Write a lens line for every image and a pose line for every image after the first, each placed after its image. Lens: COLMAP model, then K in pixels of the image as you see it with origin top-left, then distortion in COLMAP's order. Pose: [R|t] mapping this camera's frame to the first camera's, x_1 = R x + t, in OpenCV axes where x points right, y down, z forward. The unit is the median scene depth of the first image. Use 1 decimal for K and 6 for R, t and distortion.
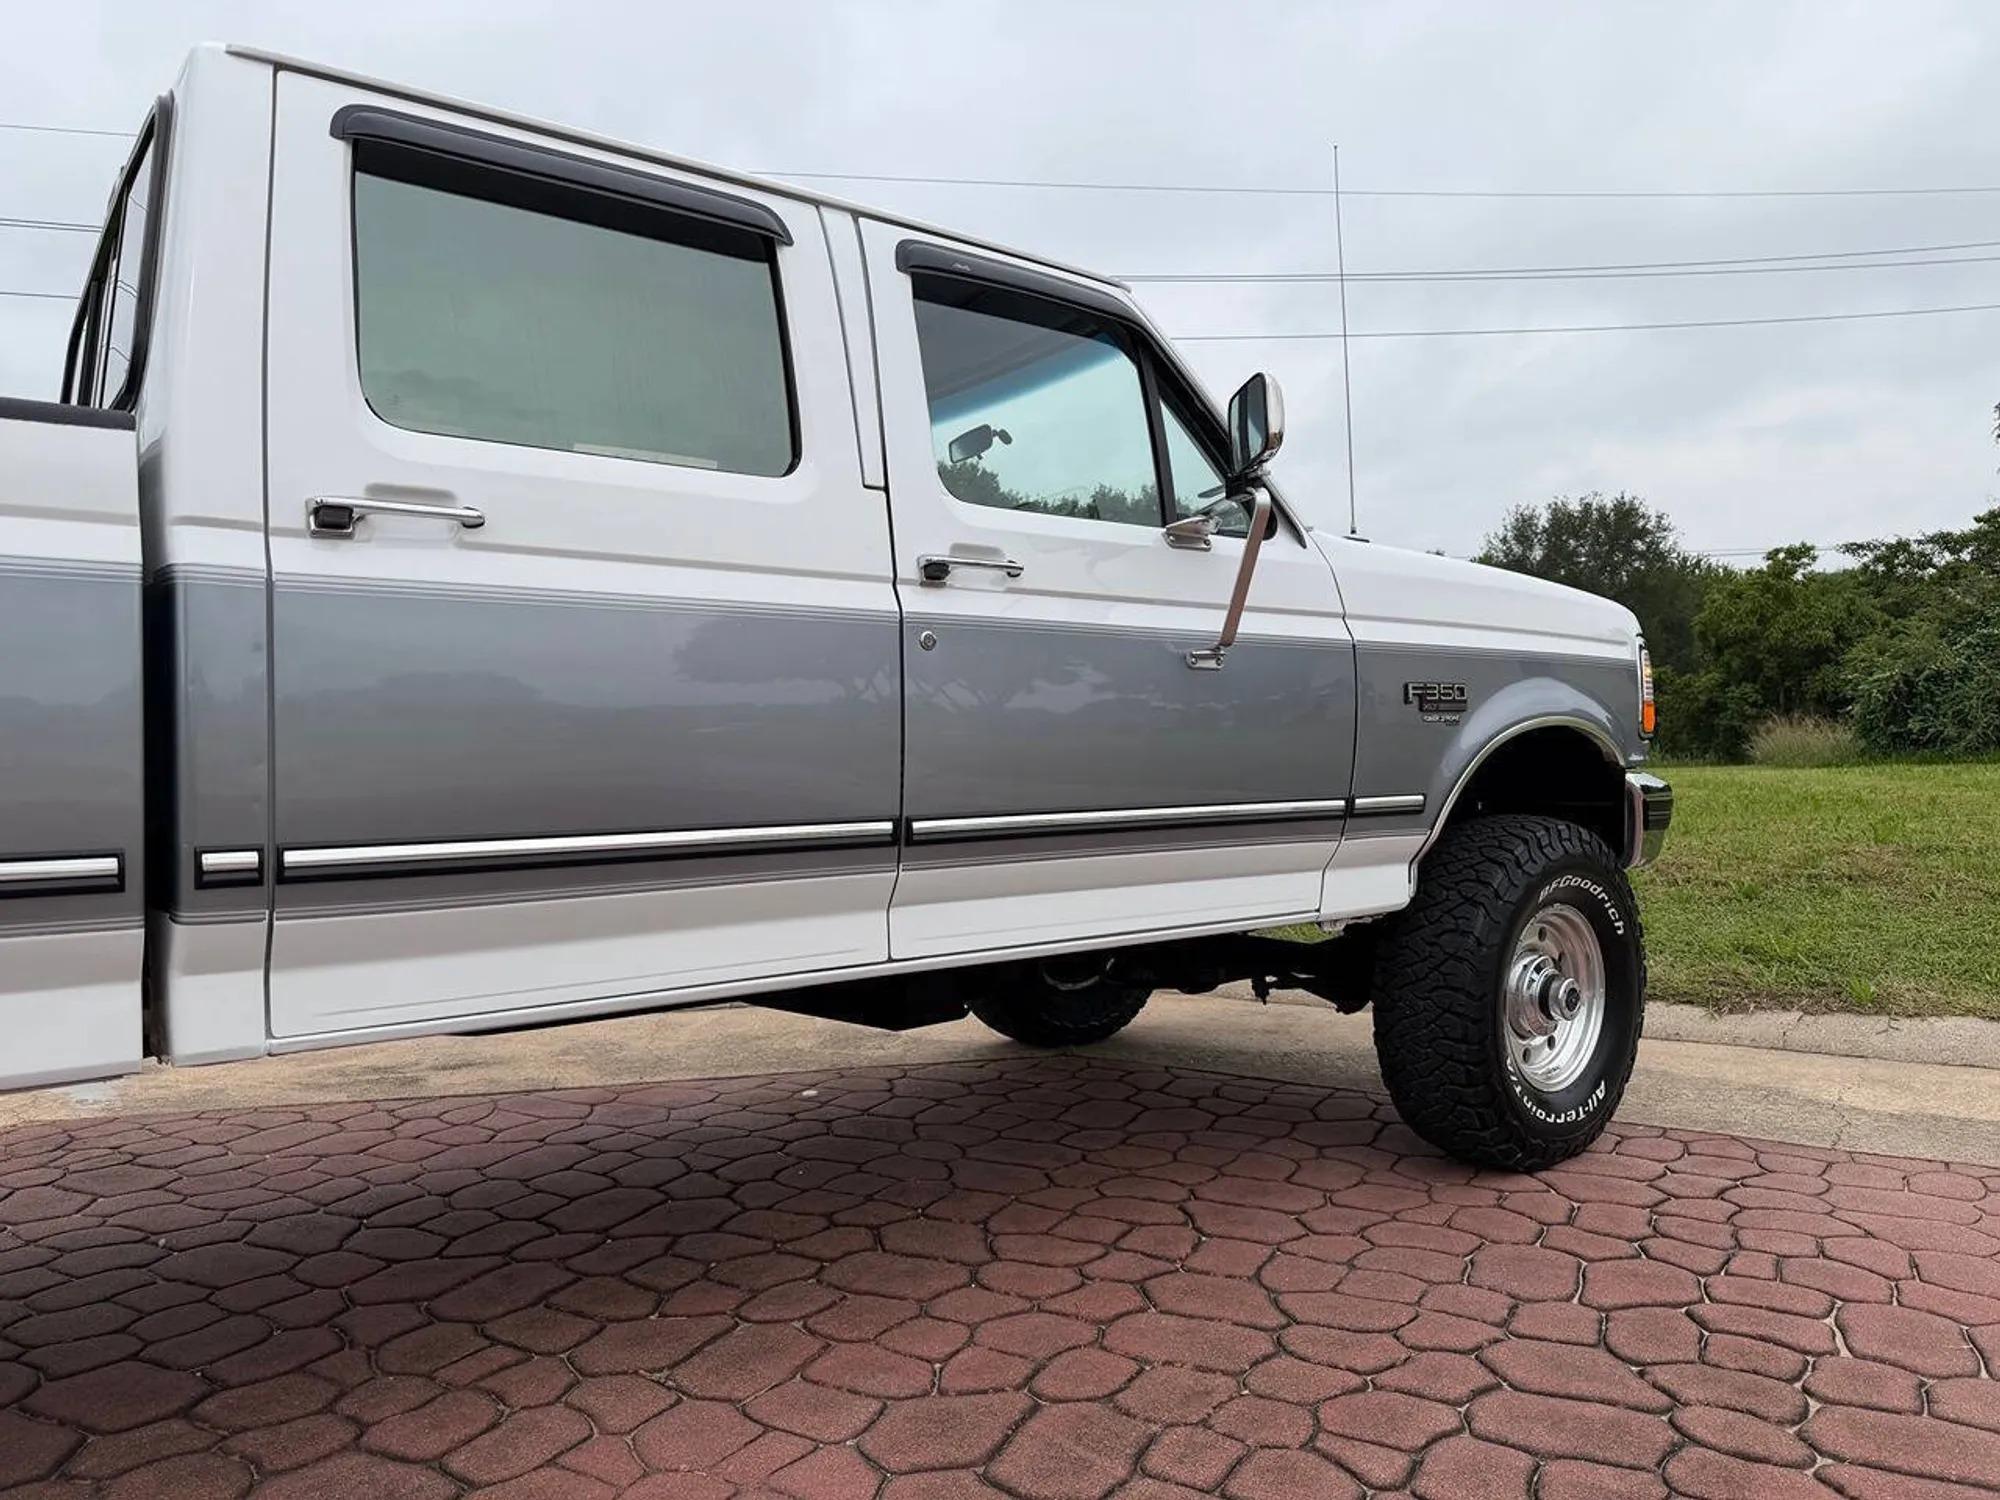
lens RADIAL K [[1432.4, 0, 1000.0], [0, 1432.4, 750.0], [0, 0, 1]] dist [0.024765, -0.002434]
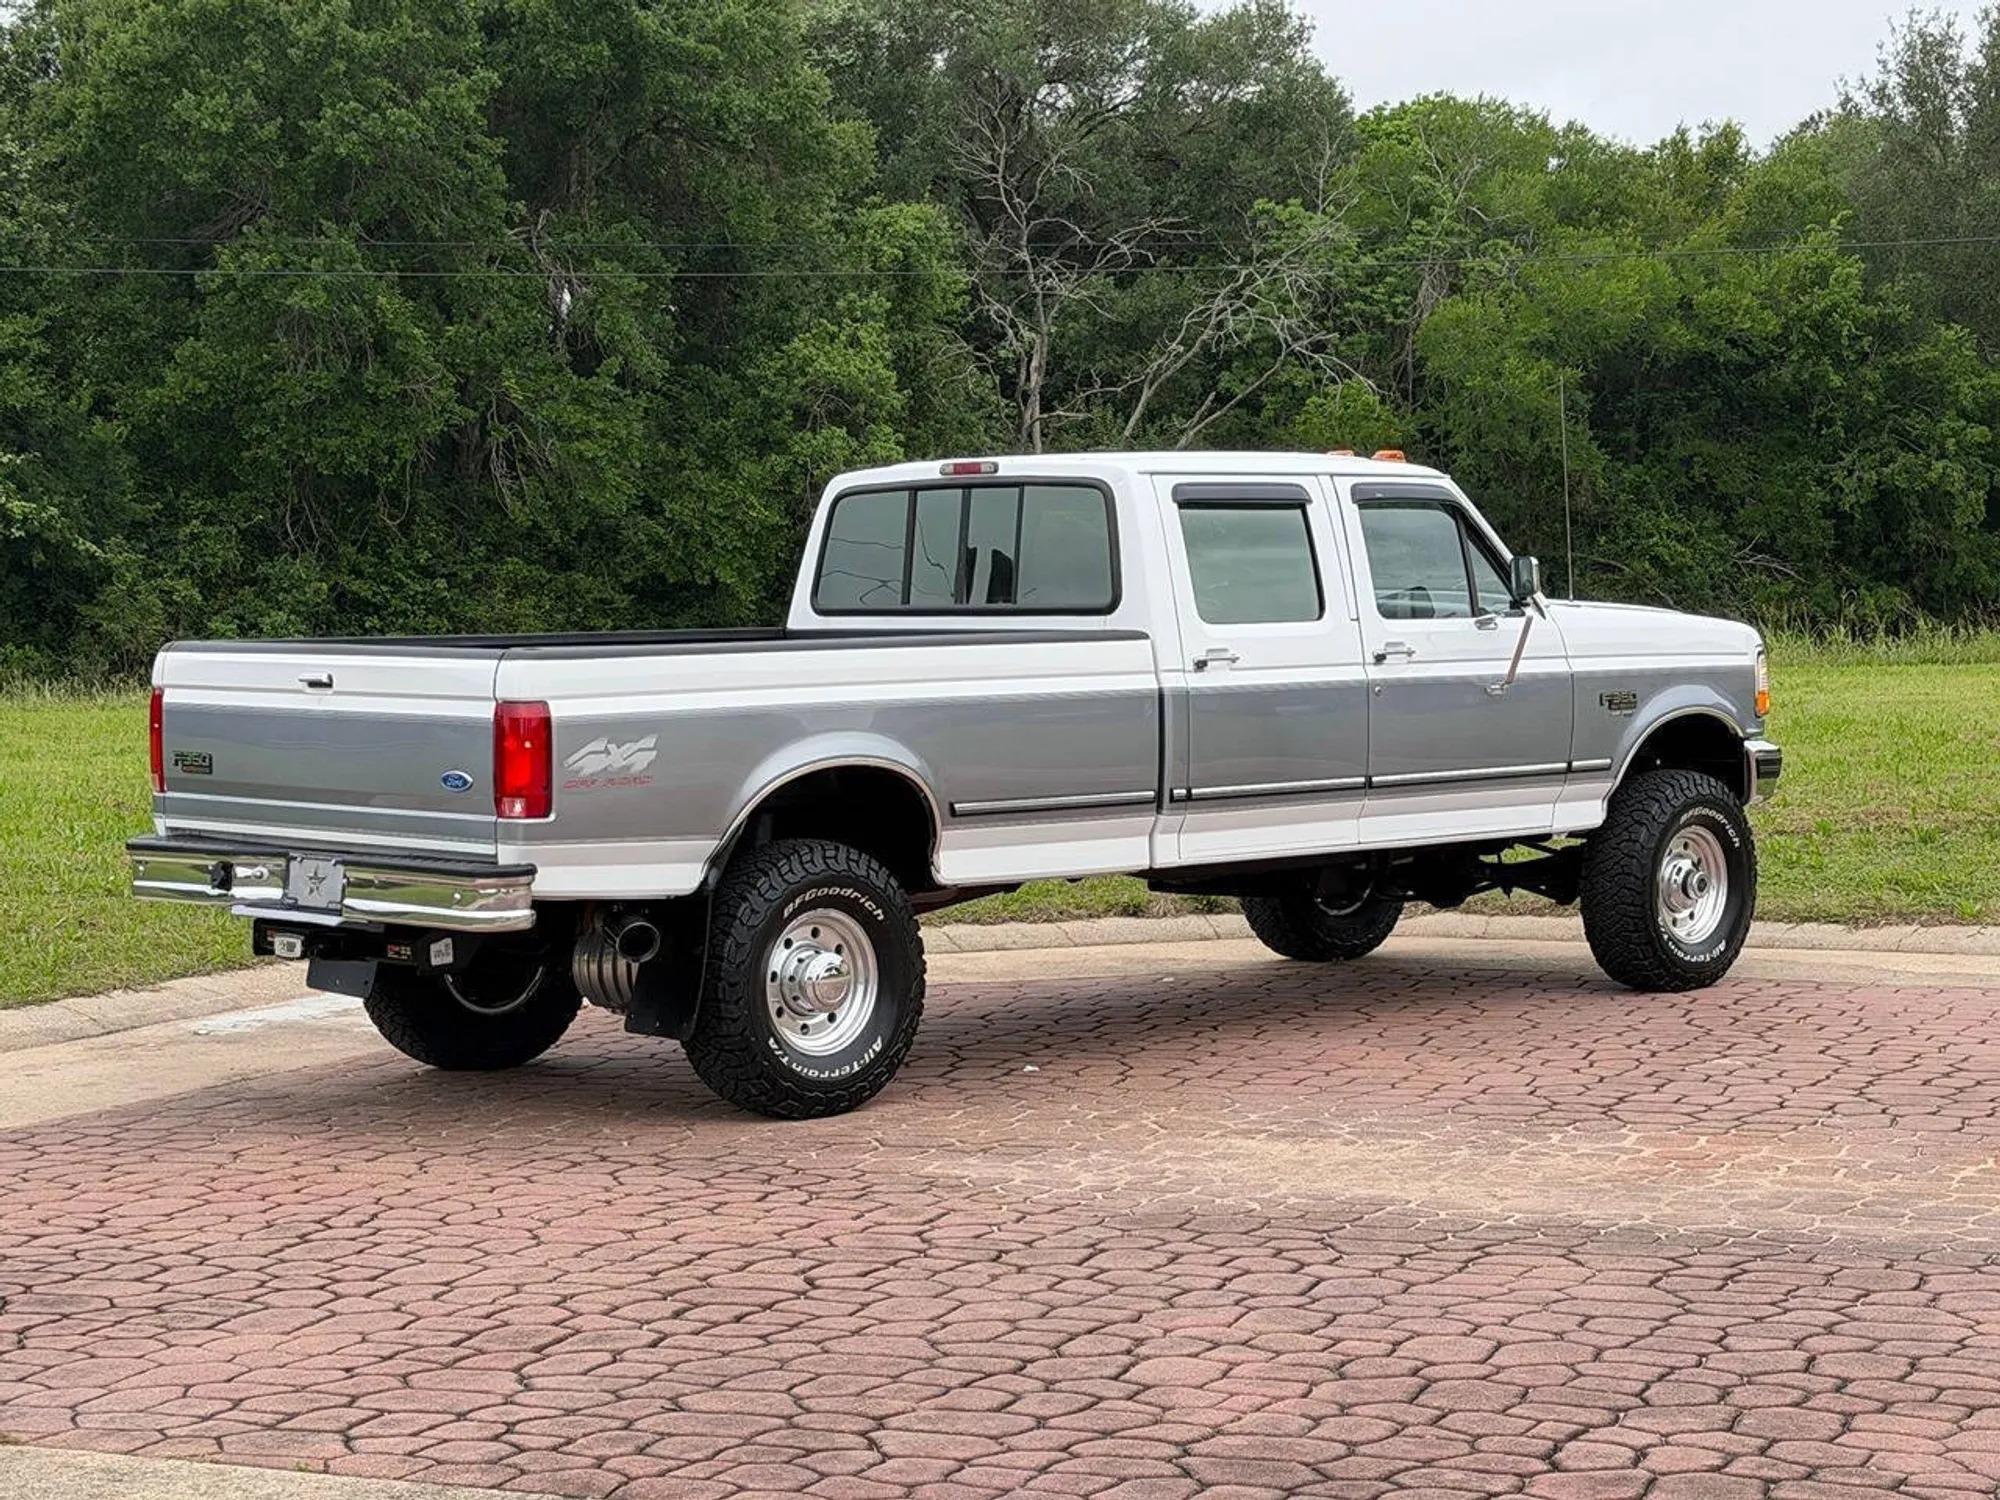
lens RADIAL K [[3913.4, 0, 1000.0], [0, 3913.4, 750.0], [0, 0, 1]] dist [0.177348, -0.143501]
pose [[0.993784, -0.003127, 0.111283, -0.764556], [-0.002088, 0.998906, 0.046715, -0.158596], [-0.111307, -0.046657, 0.992690, -2.872464]]
